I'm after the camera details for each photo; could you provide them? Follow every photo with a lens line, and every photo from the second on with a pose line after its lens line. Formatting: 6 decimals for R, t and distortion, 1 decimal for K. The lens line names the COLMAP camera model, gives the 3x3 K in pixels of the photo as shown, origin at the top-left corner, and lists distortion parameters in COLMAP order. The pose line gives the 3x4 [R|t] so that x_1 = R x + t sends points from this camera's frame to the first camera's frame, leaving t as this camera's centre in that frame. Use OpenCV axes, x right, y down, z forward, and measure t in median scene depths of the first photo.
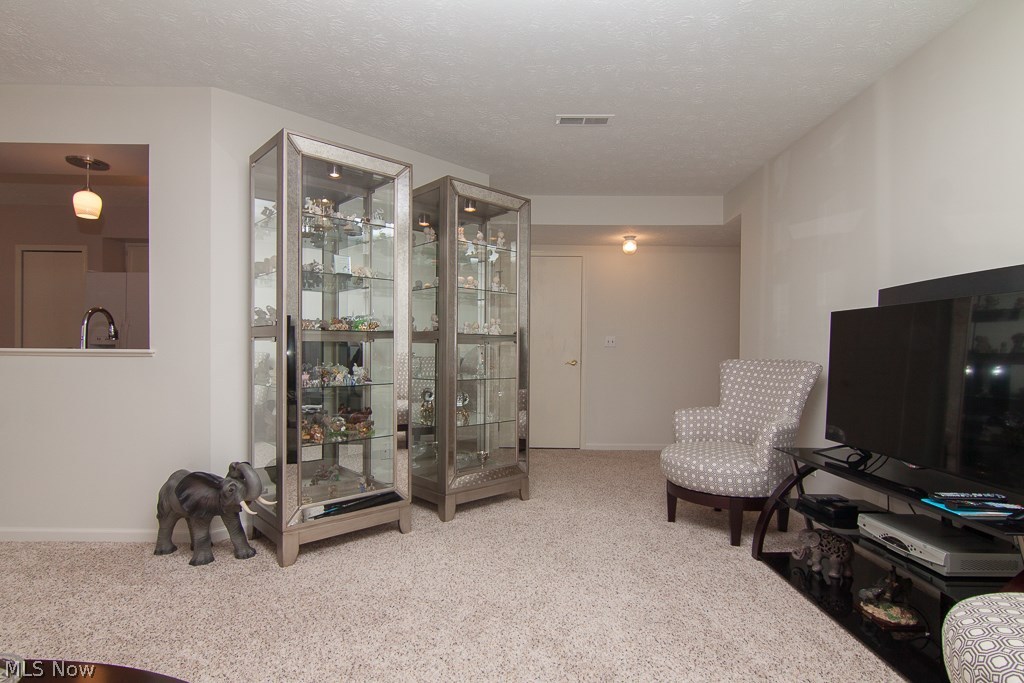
lens RADIAL K [[512.2, 0, 511.0], [0, 512.2, 348.5], [0, 0, 1]] dist [-0.000600, -0.000038]
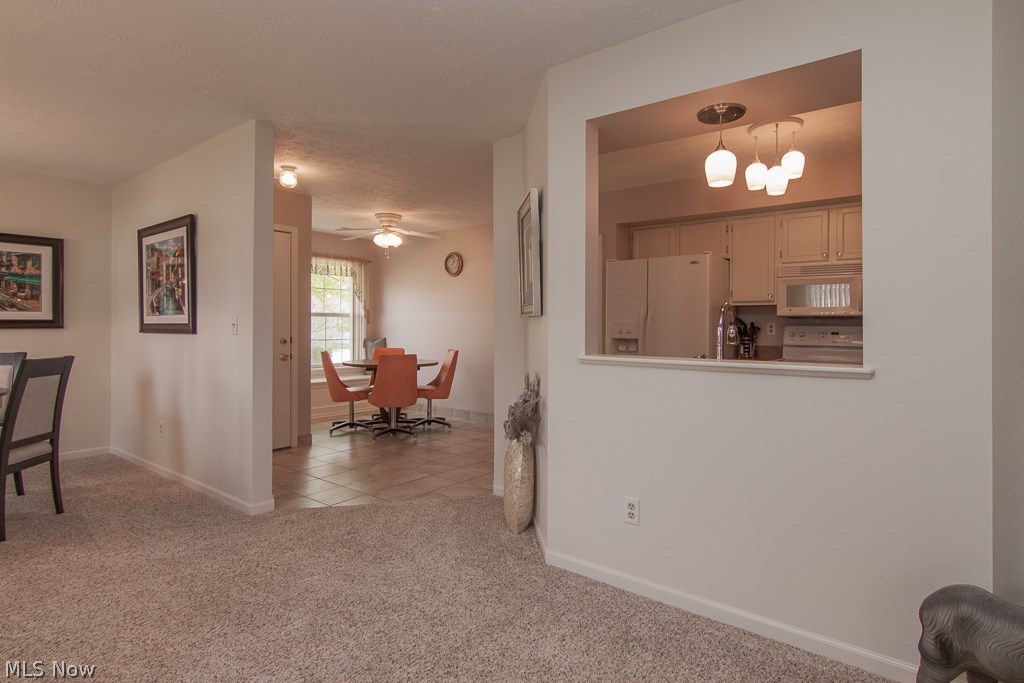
lens RADIAL K [[535.5, 0, 510.2], [0, 535.5, 324.6], [0, 0, 1]] dist [-0.001164, 0.001097]
pose [[0.788079, -0.003589, -0.615564, -0.642667], [-0.002176, 0.999961, -0.008616, -0.045269], [0.615570, 0.008130, 0.788040, 0.200880]]
